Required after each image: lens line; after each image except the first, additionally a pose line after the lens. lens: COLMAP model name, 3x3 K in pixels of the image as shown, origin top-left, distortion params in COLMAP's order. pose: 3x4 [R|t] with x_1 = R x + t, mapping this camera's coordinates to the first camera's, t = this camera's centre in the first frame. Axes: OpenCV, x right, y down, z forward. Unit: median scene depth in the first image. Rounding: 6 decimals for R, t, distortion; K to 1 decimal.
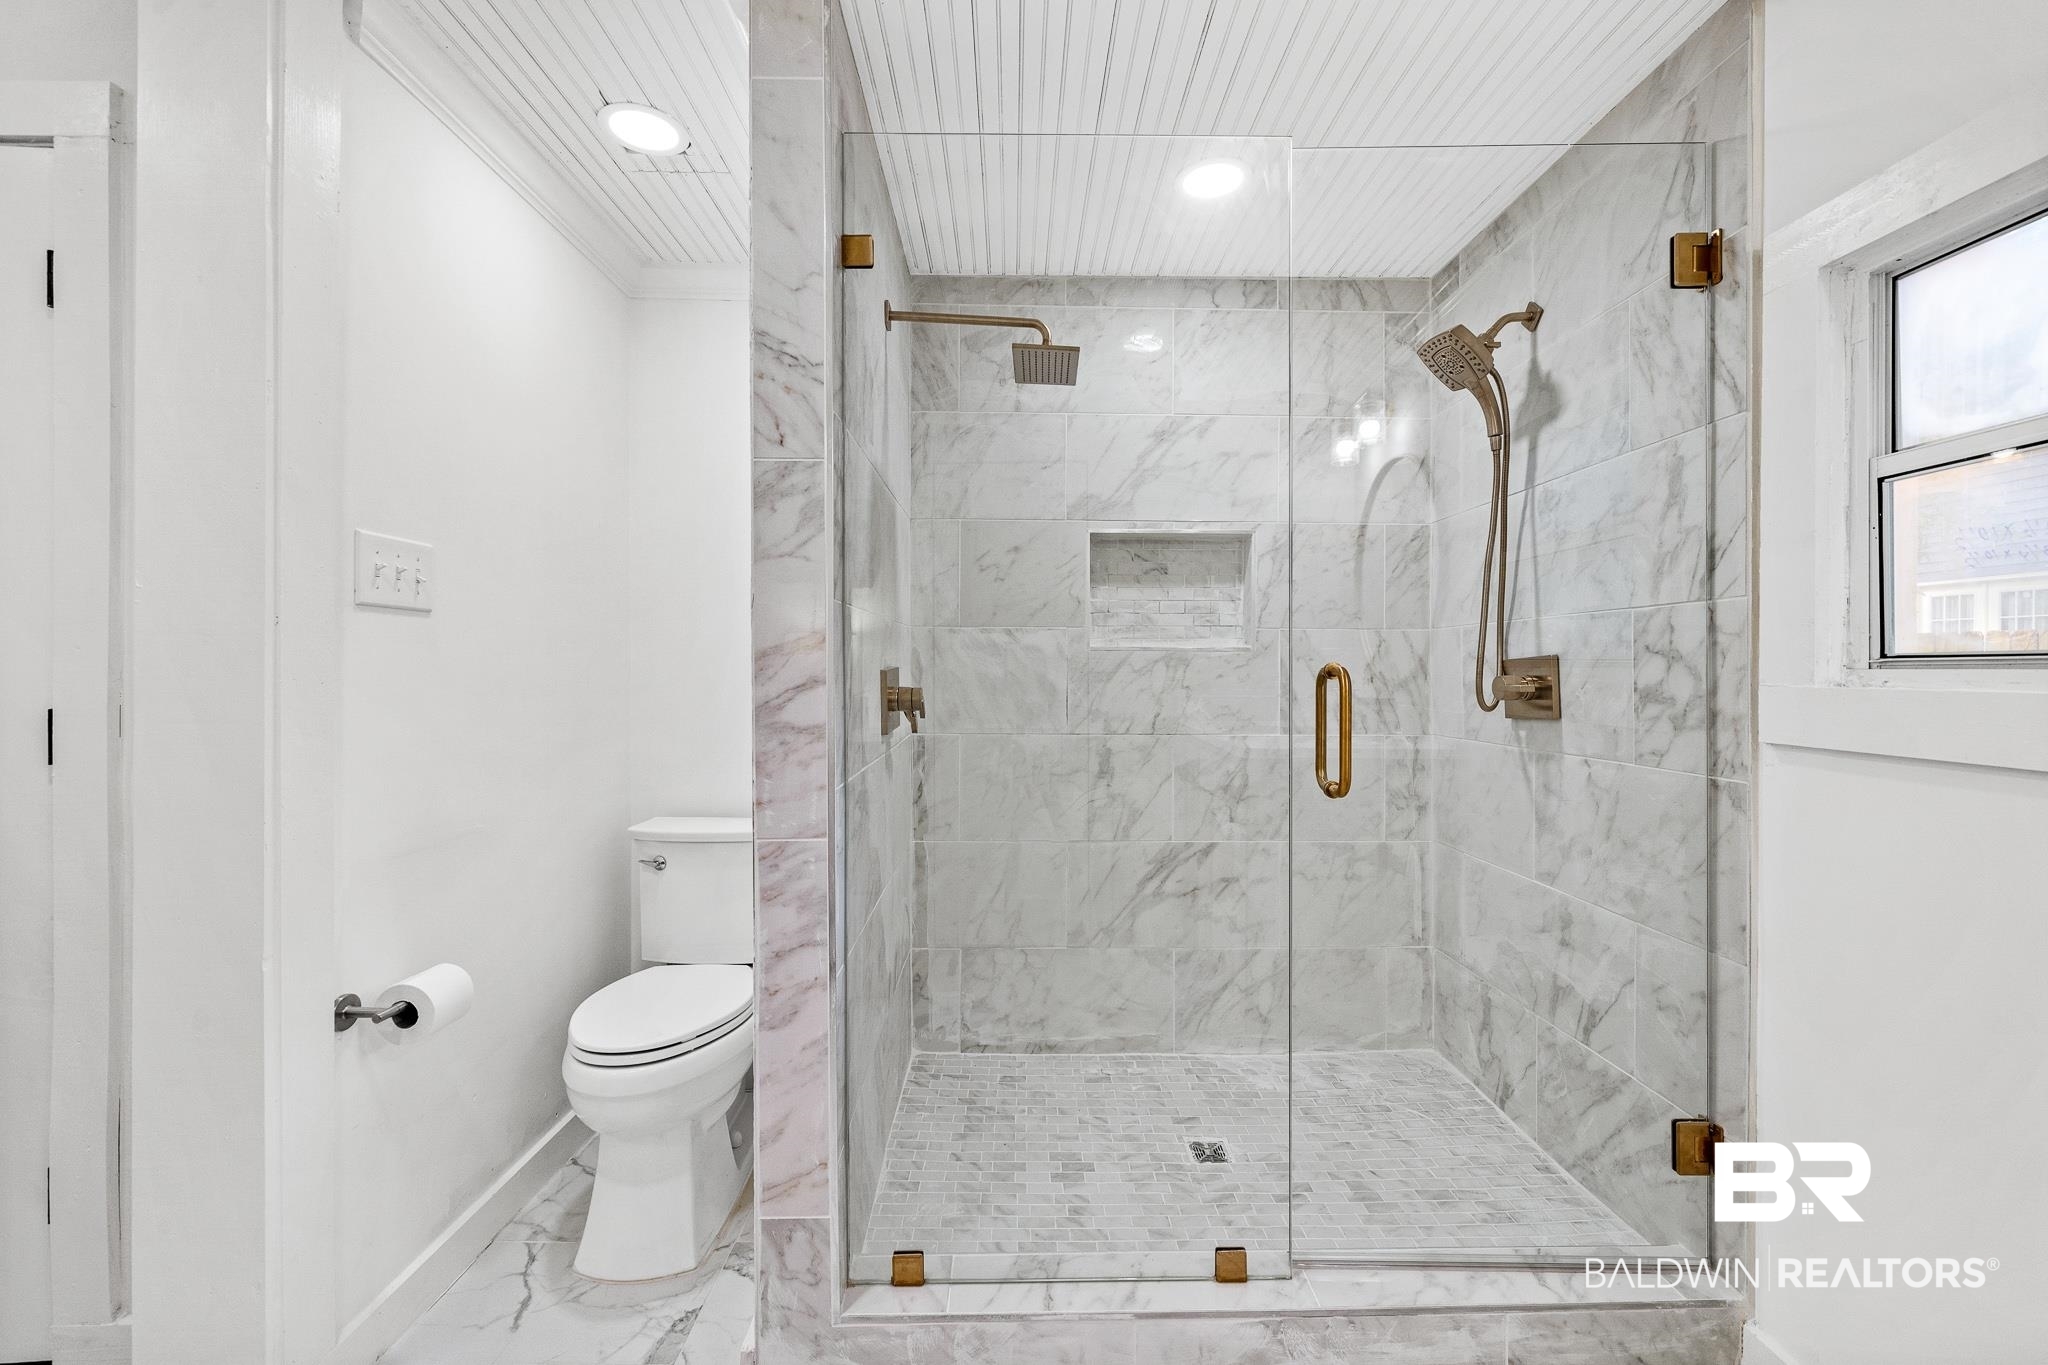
lens RADIAL K [[810.7, 0, 1023.7], [0, 810.7, 672.7], [0, 0, 1]] dist [-0.000983, -0.001047]
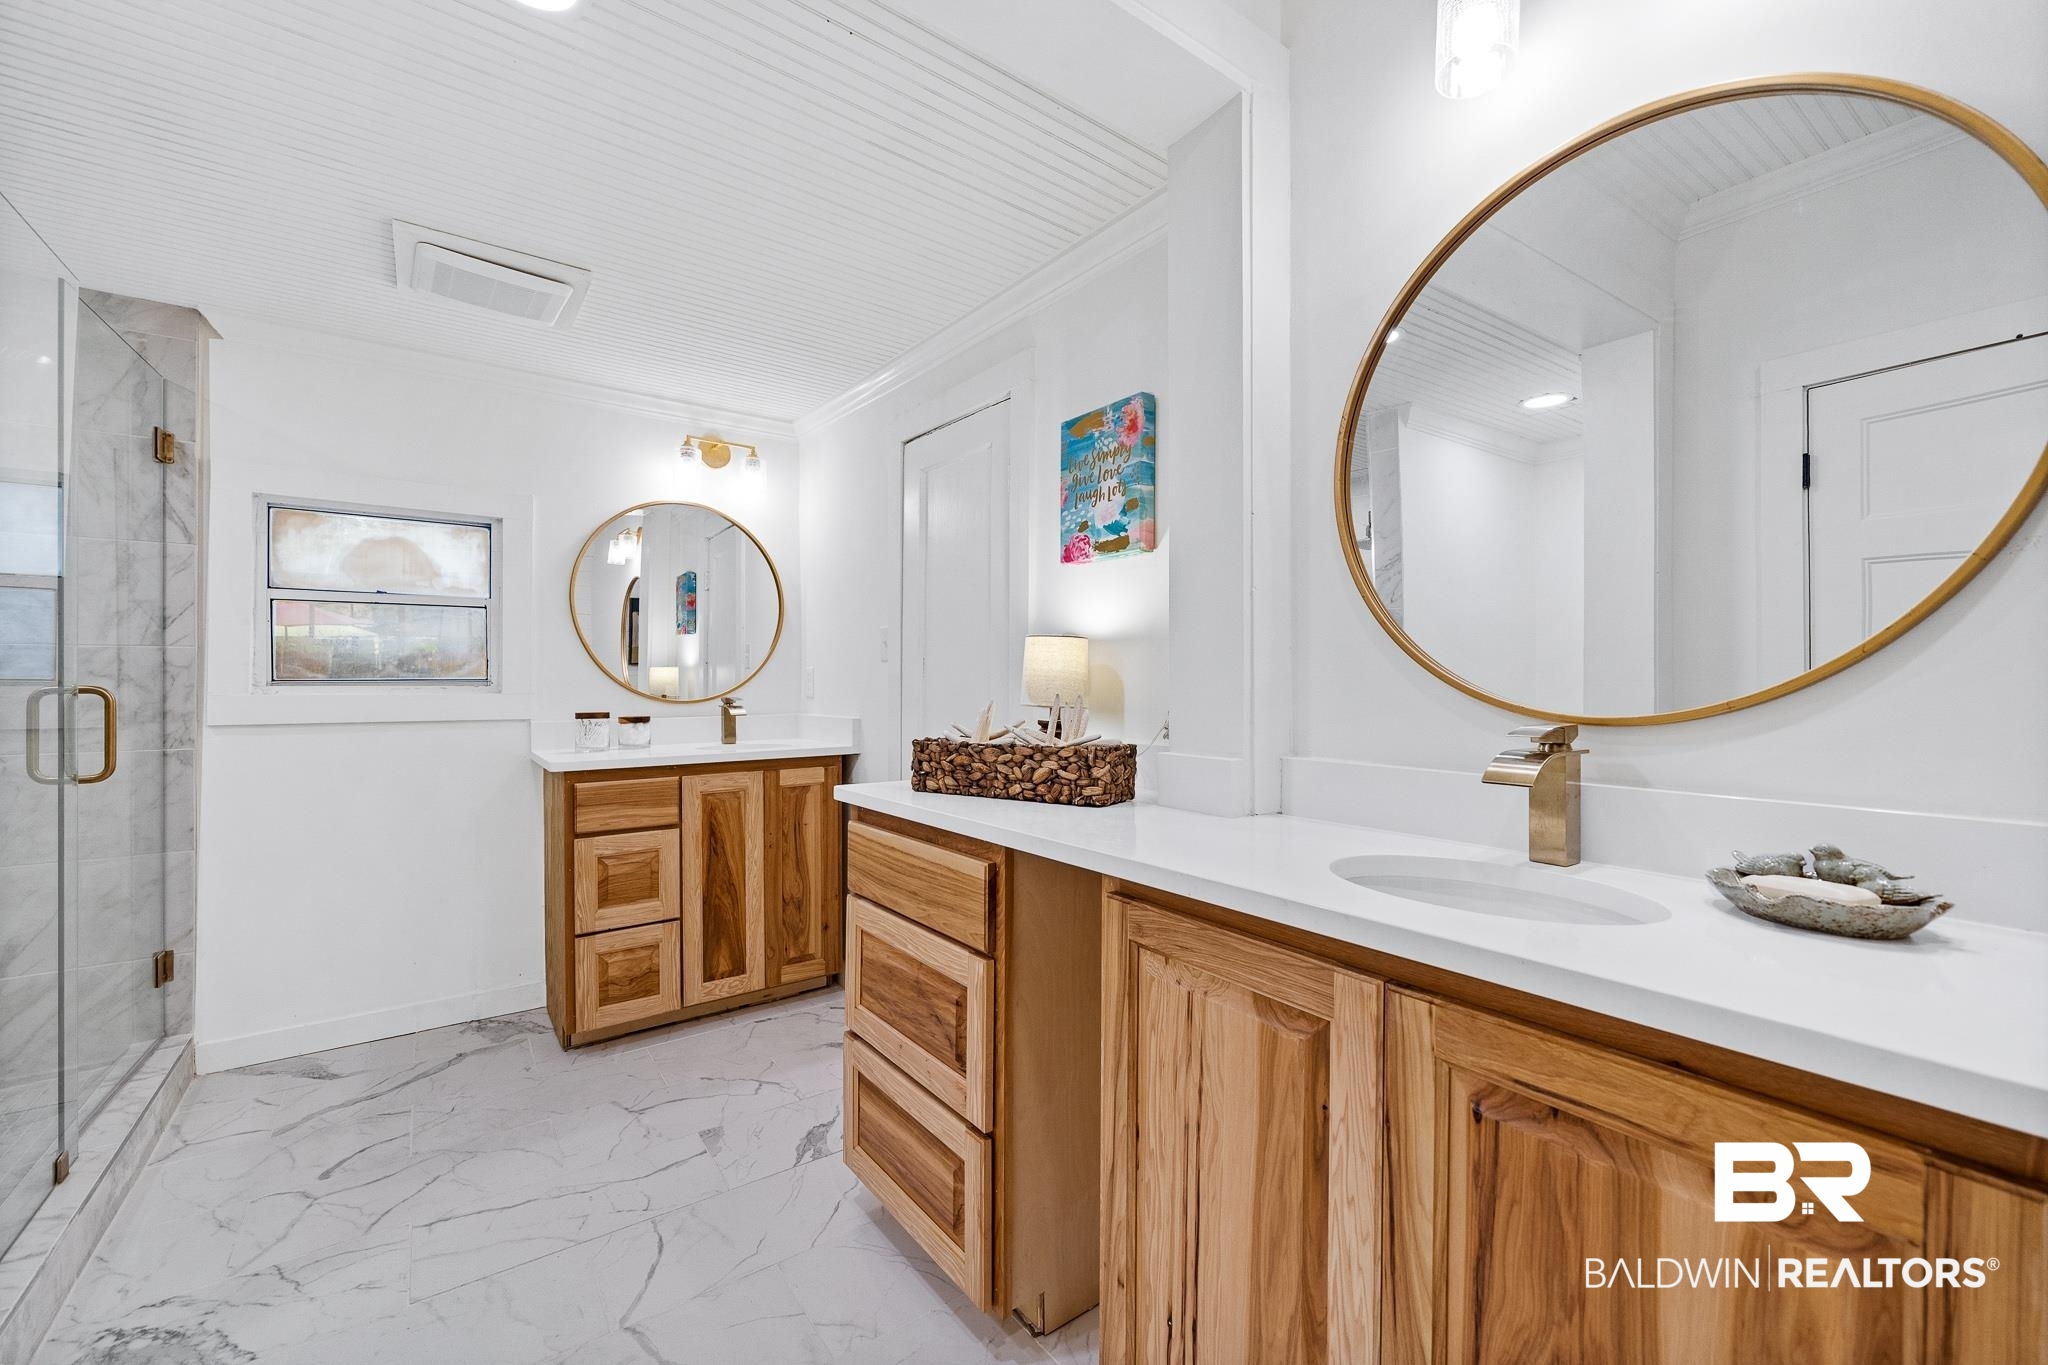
lens RADIAL K [[810.7, 0, 1025.5], [0, 810.7, 690.8], [0, 0, 1]] dist [-0.000983, -0.001047]
pose [[-0.582894, -0.004257, 0.812537, -1.608577], [0.000646, 0.999984, 0.005702, -0.003566], [-0.812548, 0.003848, -0.582882, 0.520731]]
